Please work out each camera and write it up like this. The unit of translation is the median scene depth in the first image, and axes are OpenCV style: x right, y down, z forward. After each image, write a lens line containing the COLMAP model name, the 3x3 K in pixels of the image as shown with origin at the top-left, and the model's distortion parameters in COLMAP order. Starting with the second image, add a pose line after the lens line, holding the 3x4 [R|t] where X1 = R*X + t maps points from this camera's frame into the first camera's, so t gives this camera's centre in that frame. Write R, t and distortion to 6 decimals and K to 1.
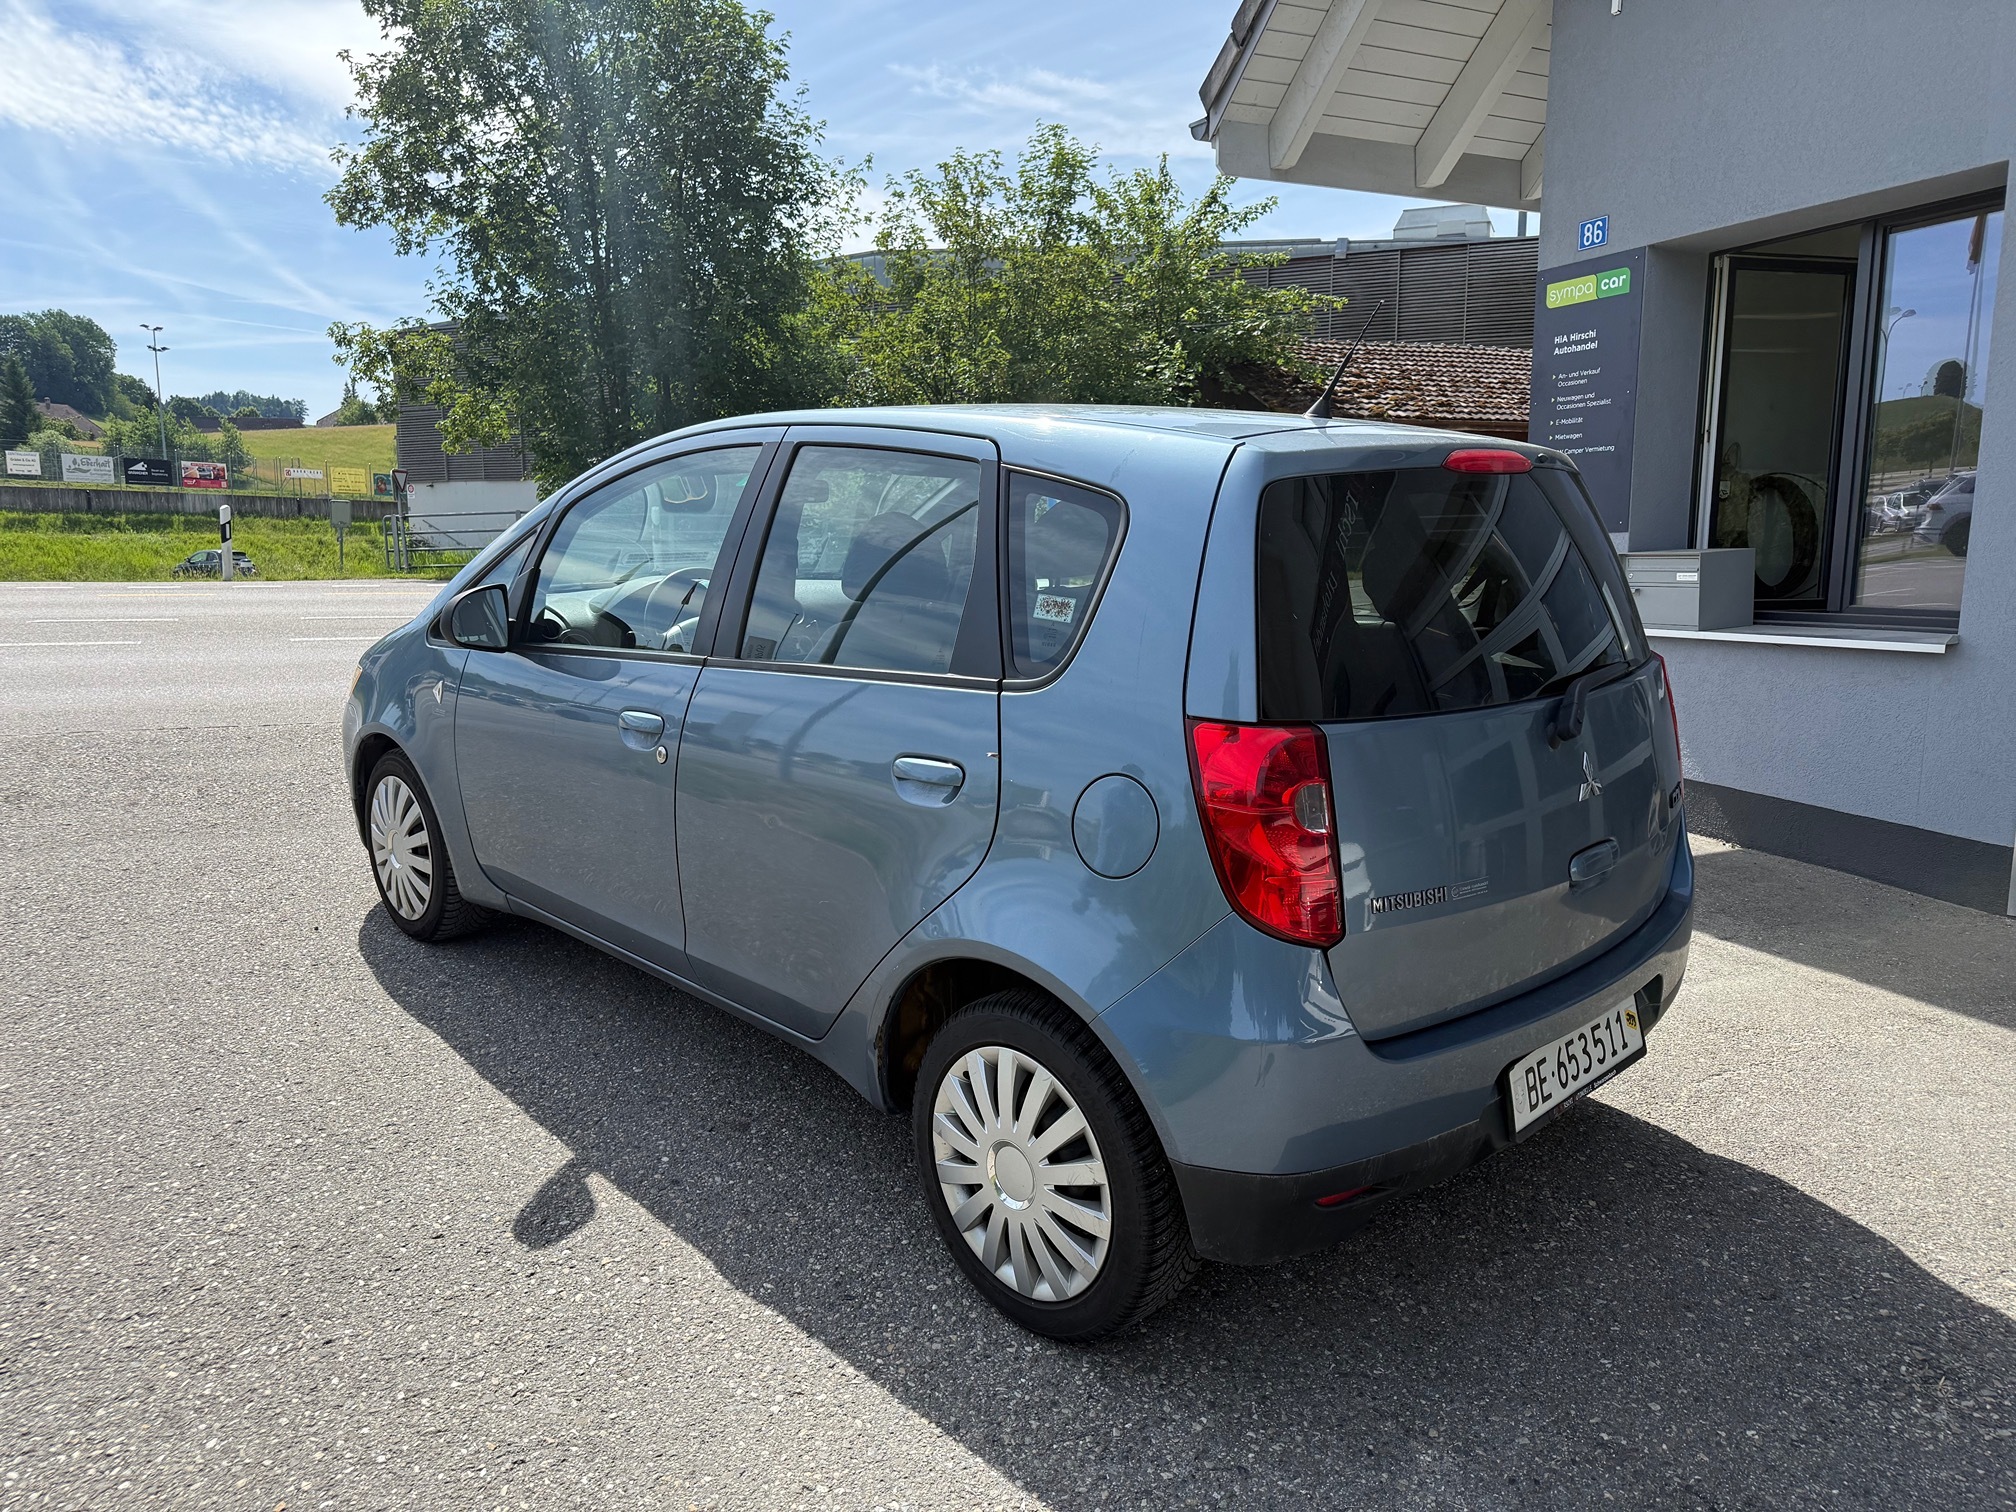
lens RADIAL K [[1364.0, 0, 998.9], [0, 1364.0, 752.2], [0, 0, 1]] dist [0.030359, -0.044251]
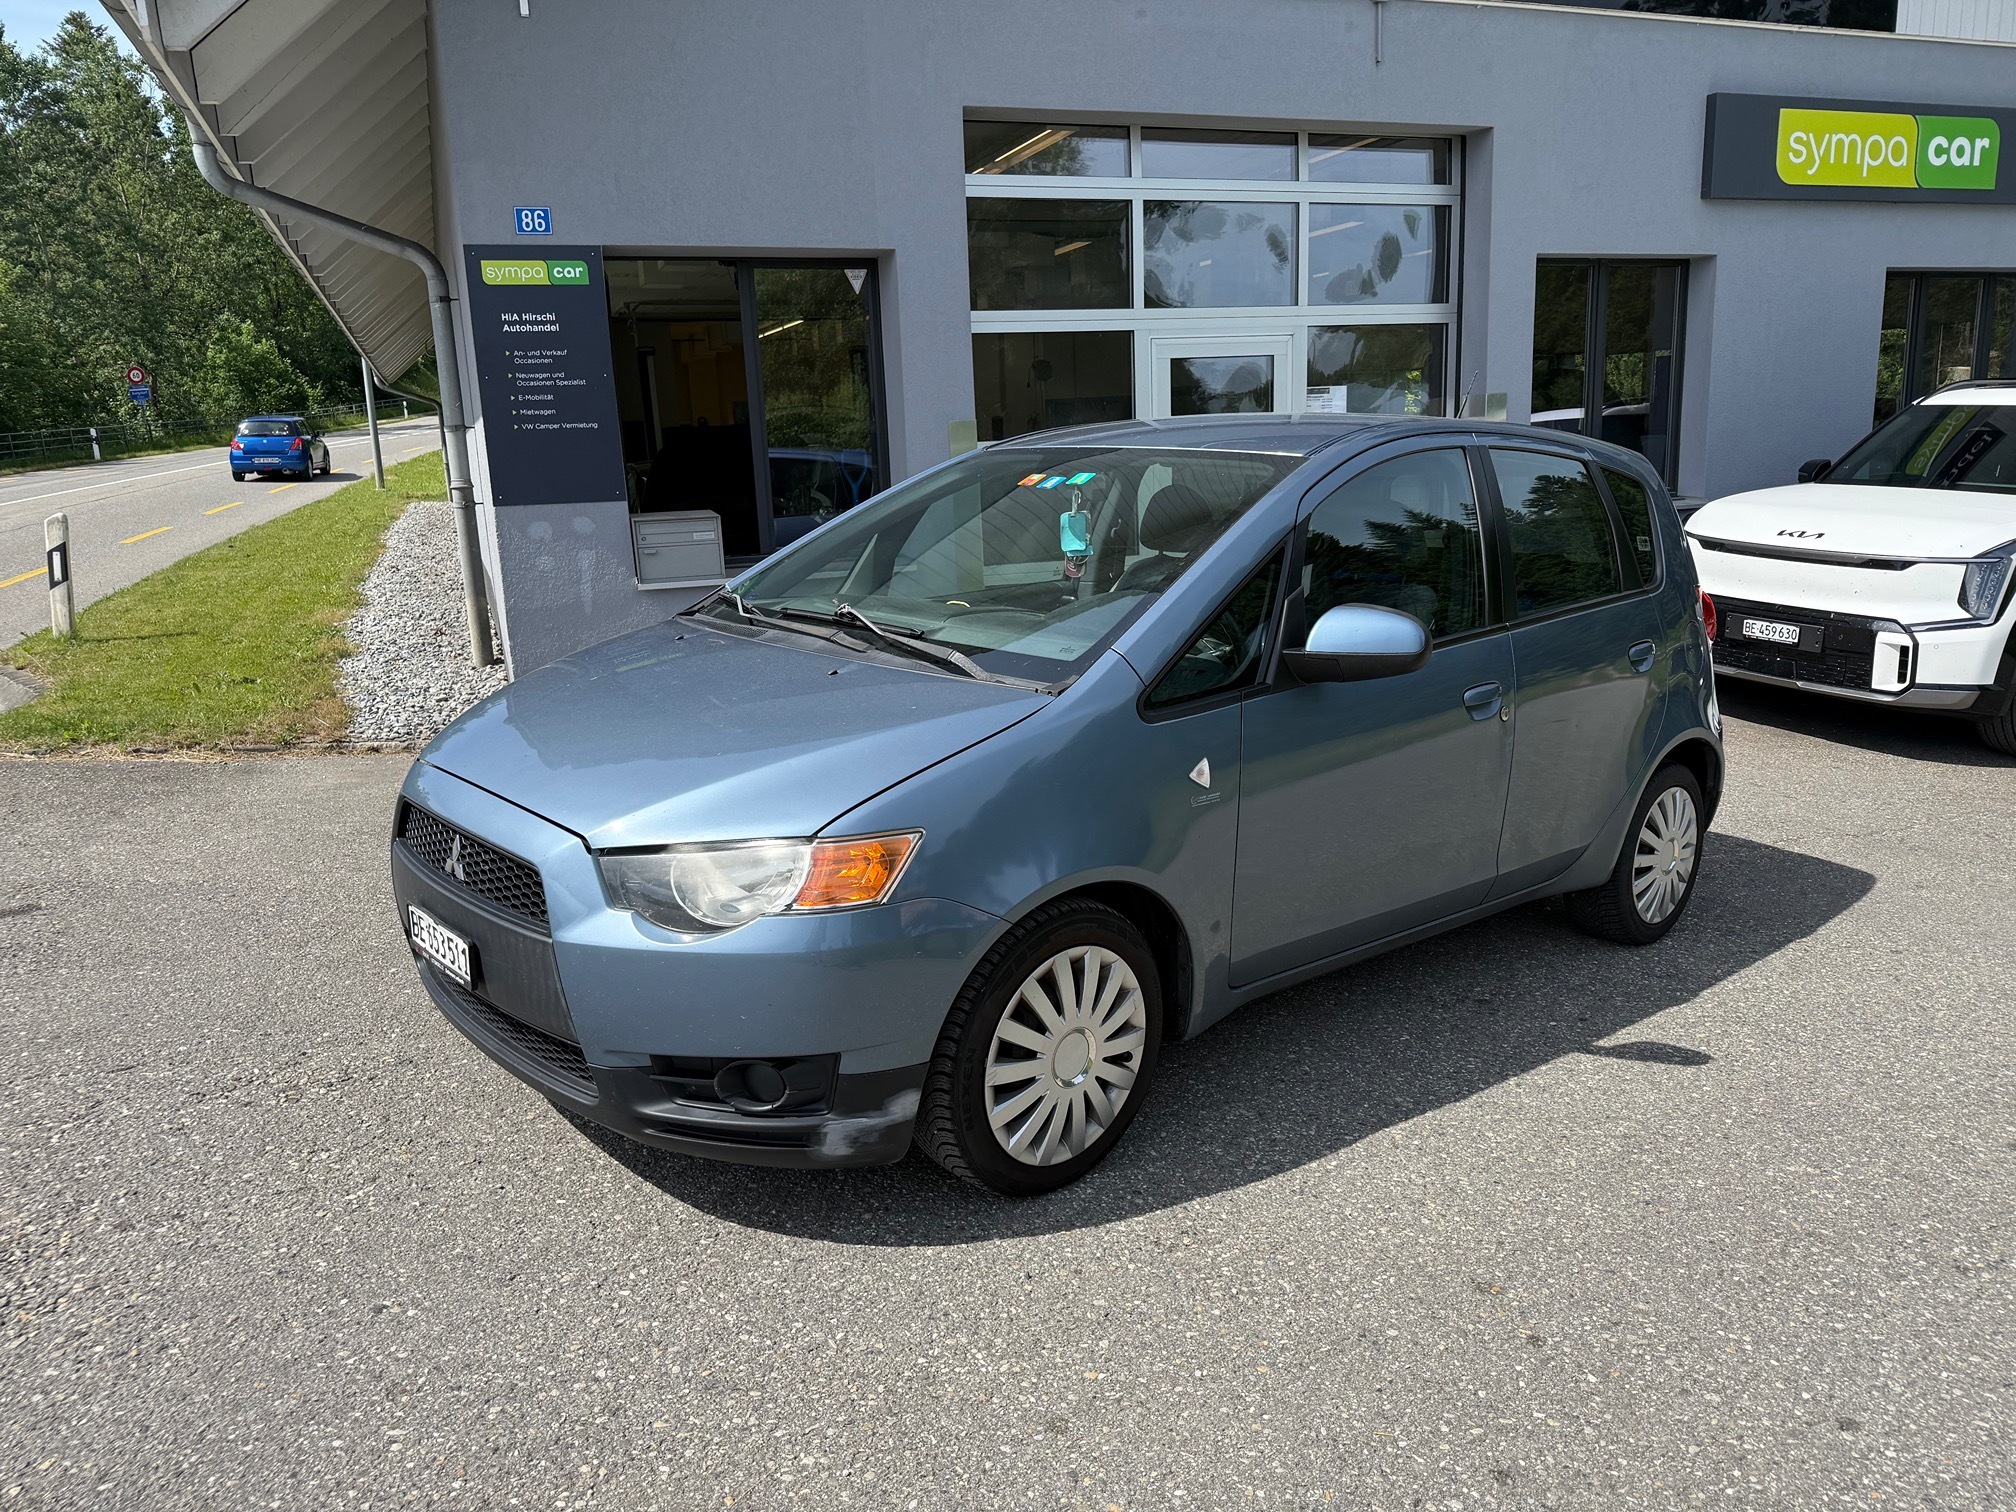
lens RADIAL K [[1386.8, 0, 1107.2], [0, 1386.8, 760.4], [0, 0, 1]] dist [0.018430, -0.023908]
pose [[0.063813, -0.183440, 0.980958, -0.672104], [0.206187, 0.964176, 0.166889, -0.064805], [-0.976430, 0.191611, 0.099350, 0.543332]]
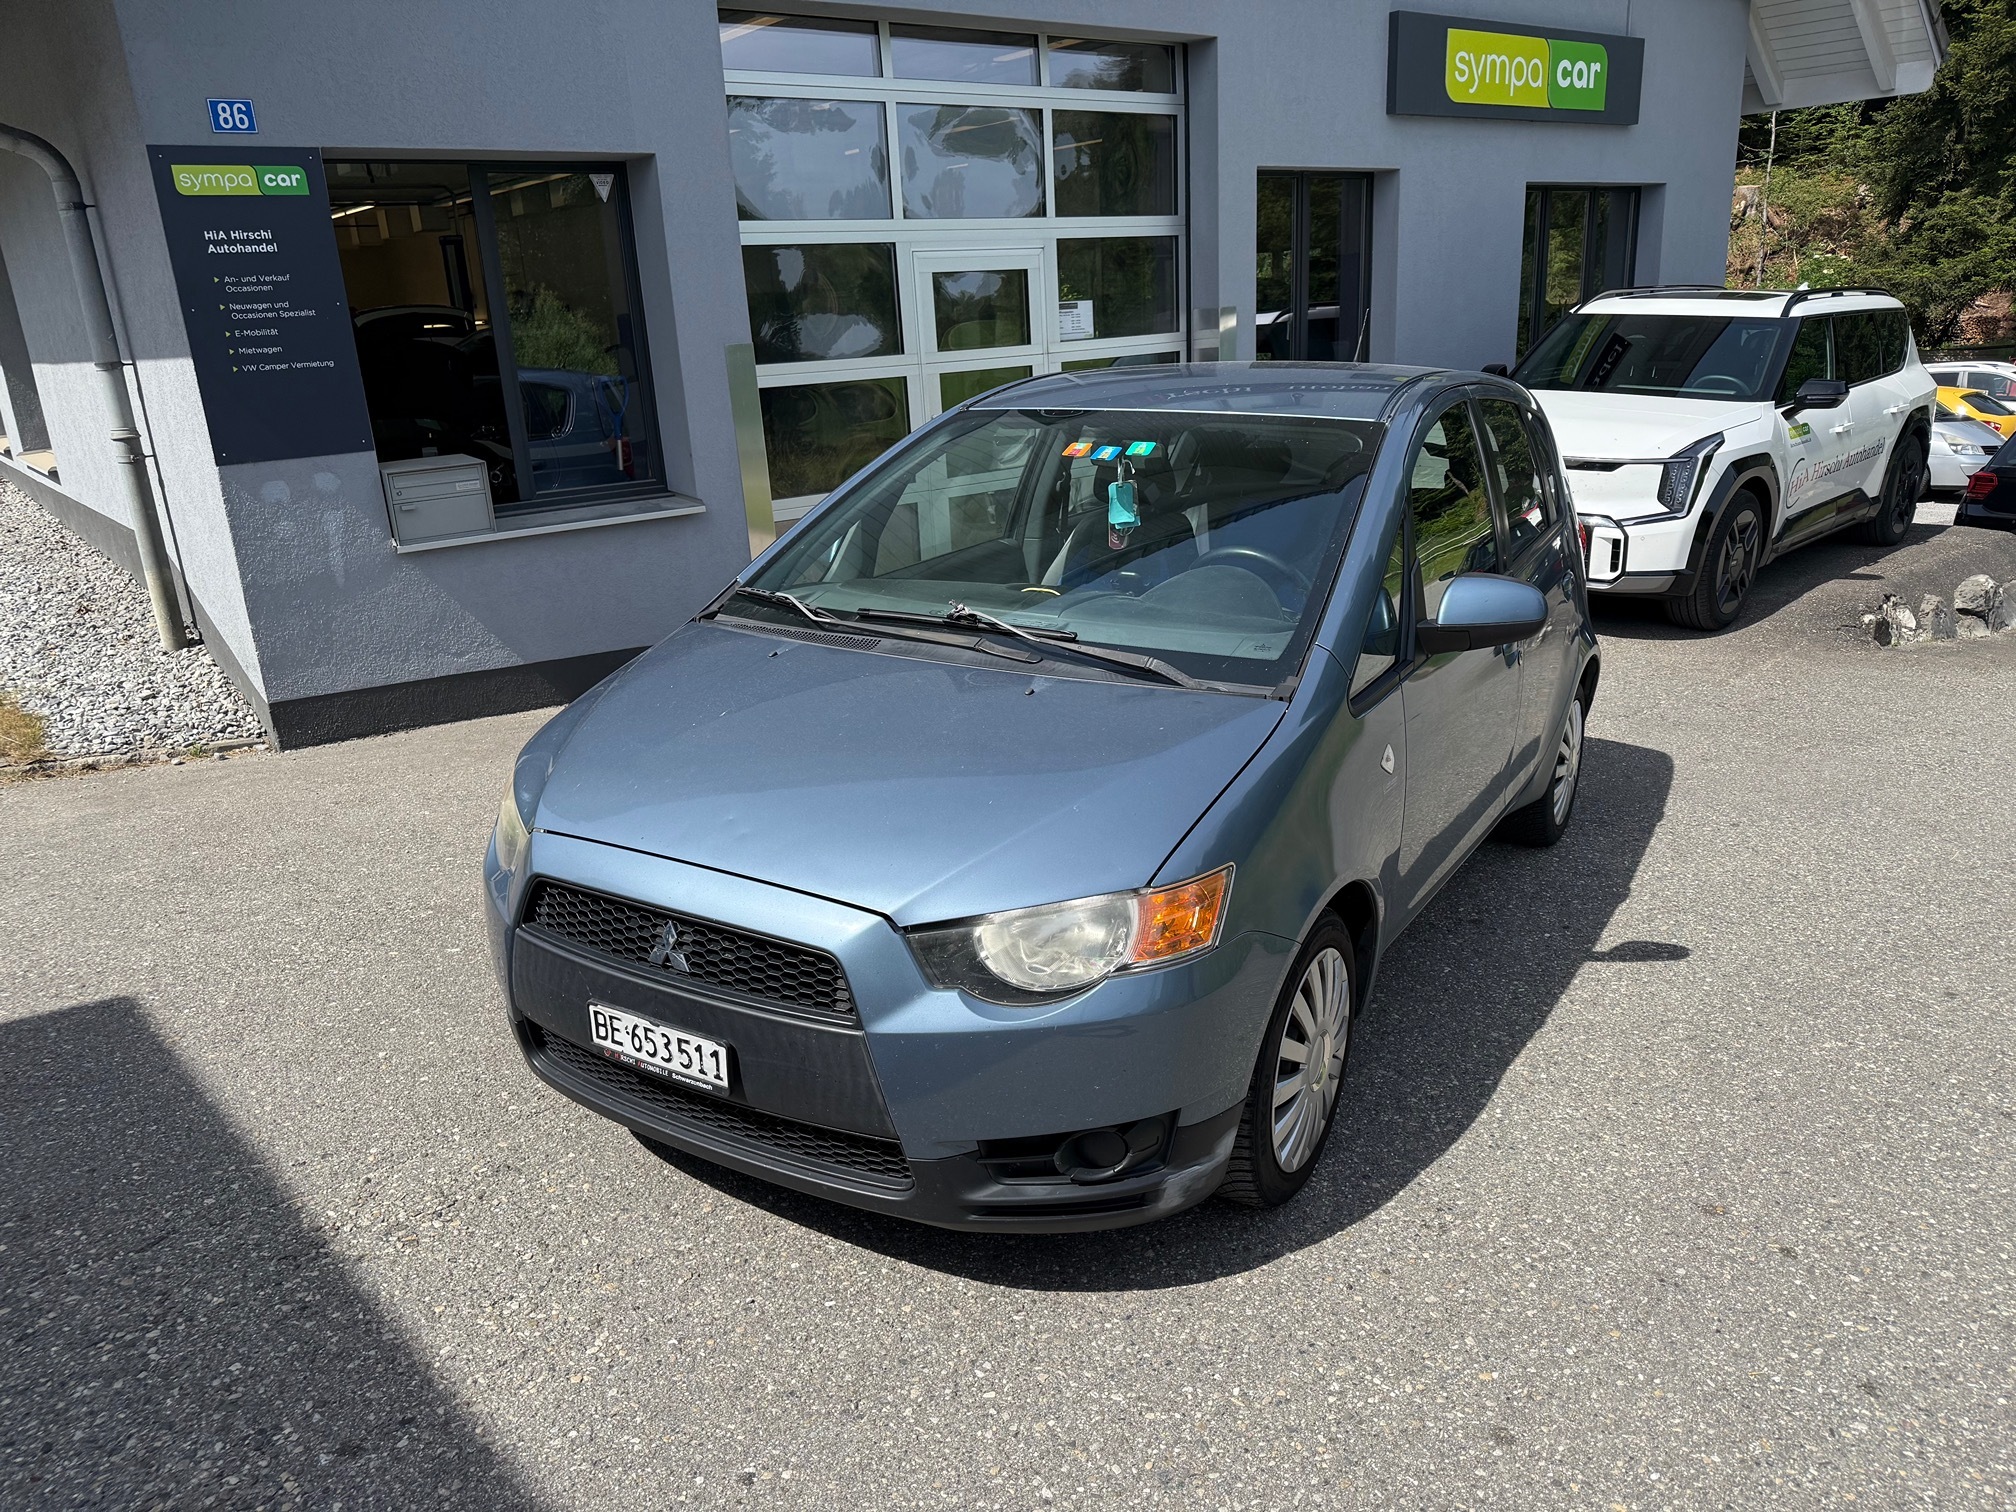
lens RADIAL K [[1364.0, 0, 998.9], [0, 1364.0, 752.2], [0, 0, 1]] dist [0.030359, -0.044251]
pose [[-0.226342, -0.257446, 0.939410, -0.607534], [0.222691, 0.925219, 0.307212, -0.163182], [-0.948250, 0.278733, -0.152085, 0.787310]]
